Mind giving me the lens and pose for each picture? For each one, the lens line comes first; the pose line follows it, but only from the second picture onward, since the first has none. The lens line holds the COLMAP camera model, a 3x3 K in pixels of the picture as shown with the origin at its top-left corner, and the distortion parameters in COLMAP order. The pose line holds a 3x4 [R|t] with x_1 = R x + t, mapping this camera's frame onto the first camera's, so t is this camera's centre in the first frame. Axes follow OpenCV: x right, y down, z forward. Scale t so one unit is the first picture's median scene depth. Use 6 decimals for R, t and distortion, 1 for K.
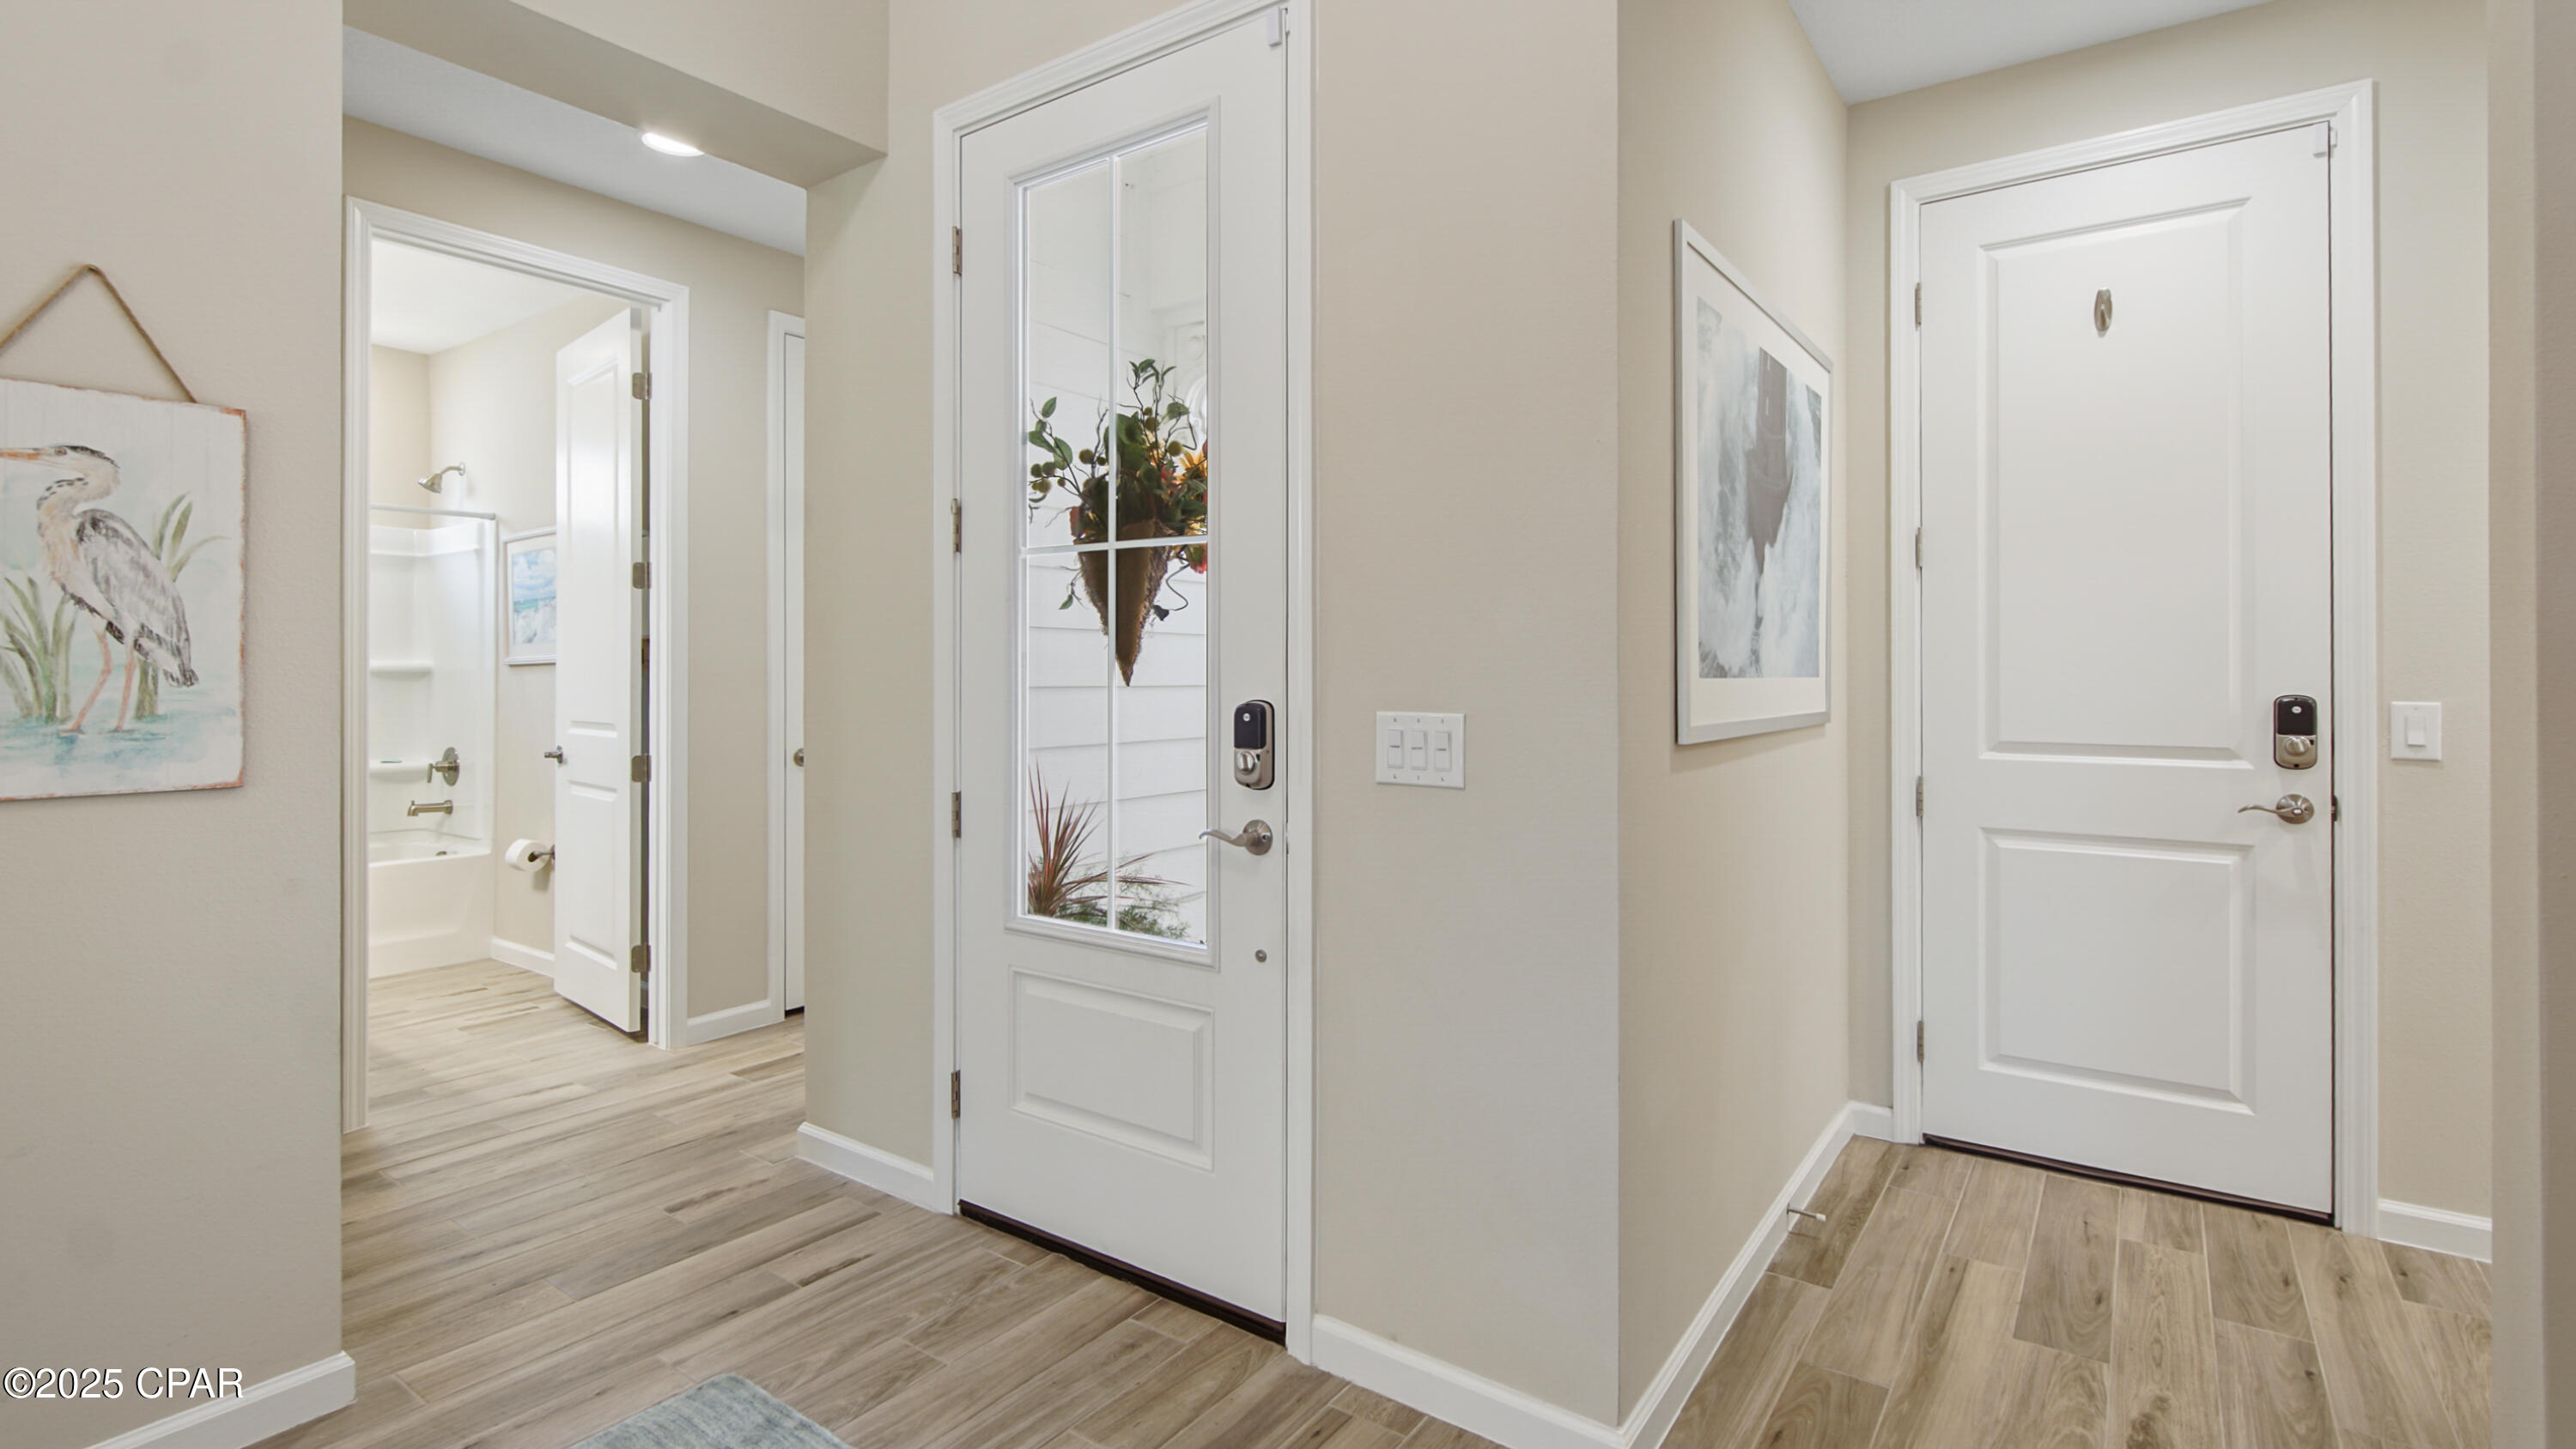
lens RADIAL K [[1201.7, 0, 1277.4], [0, 1201.7, 683.3], [0, 0, 1]] dist [-0.028205, 0.005439]
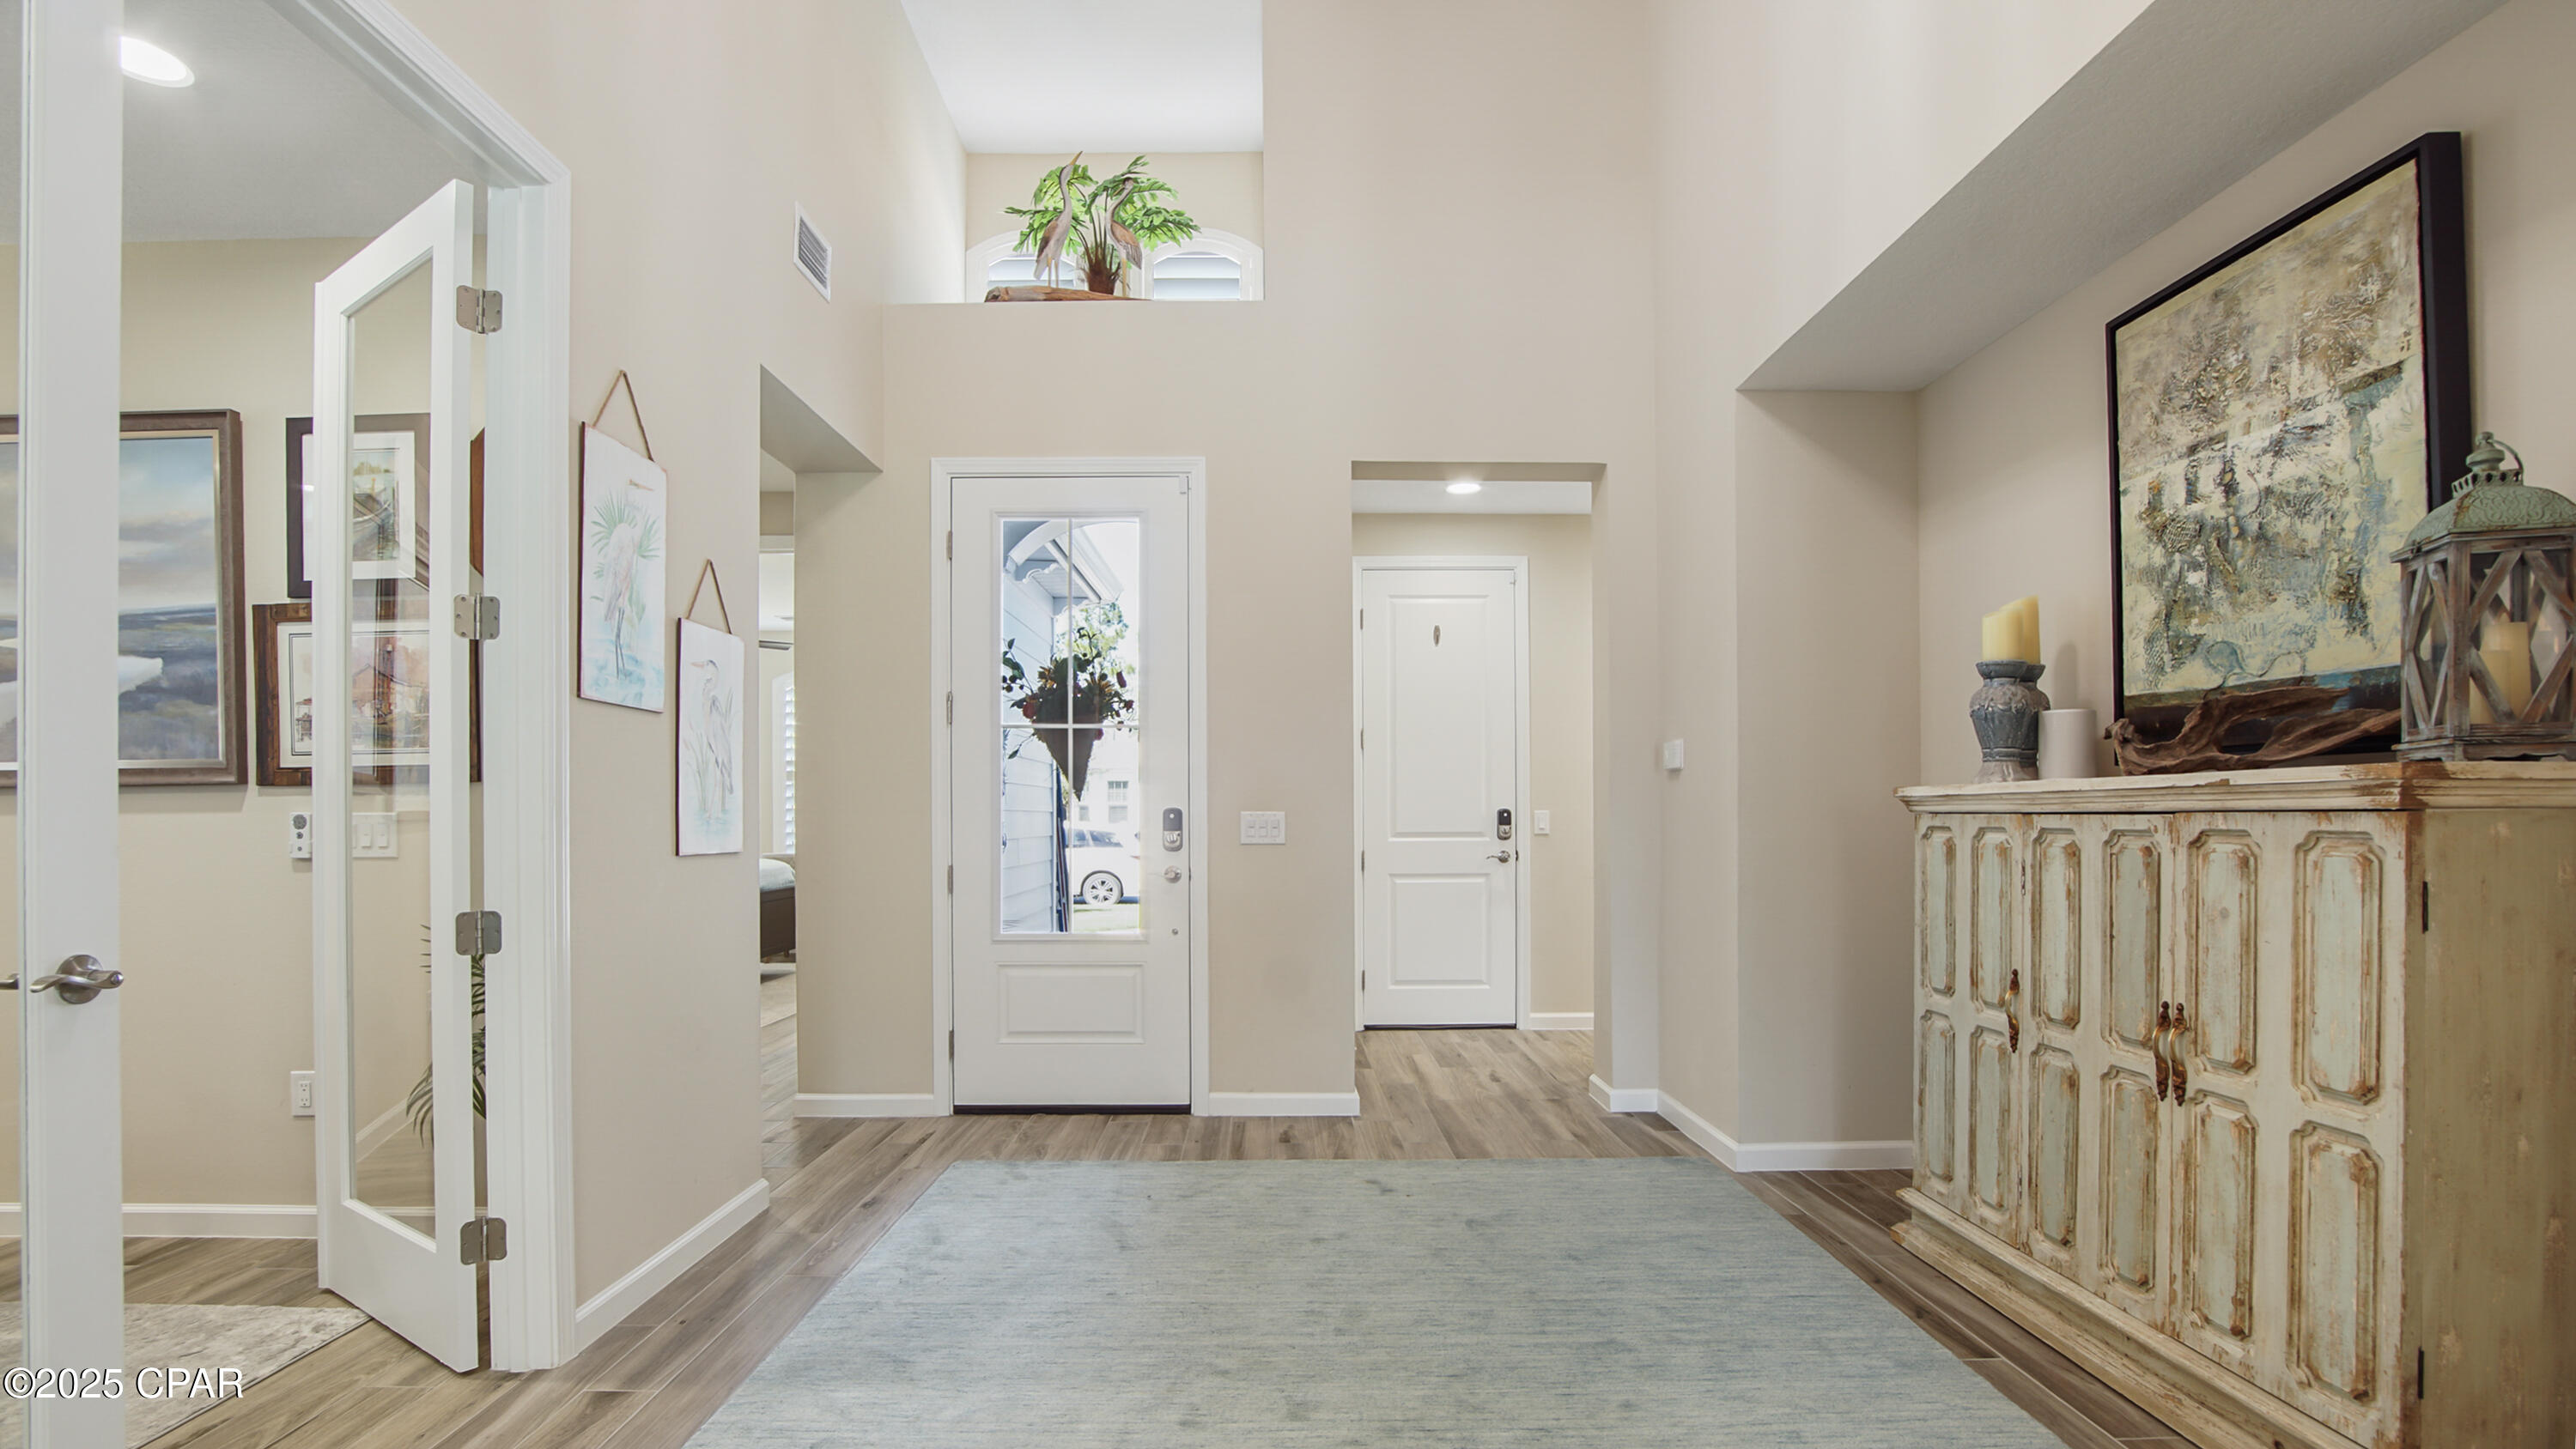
lens RADIAL K [[1201.7, 0, 1302.2], [0, 1201.7, 823.0], [0, 0, 1]] dist [-0.028205, 0.005439]
pose [[0.789035, -0.006391, 0.614315, -0.941053], [0.005819, 0.999979, 0.002929, 0.030058], [-0.614321, 0.001264, 0.789055, -0.654281]]
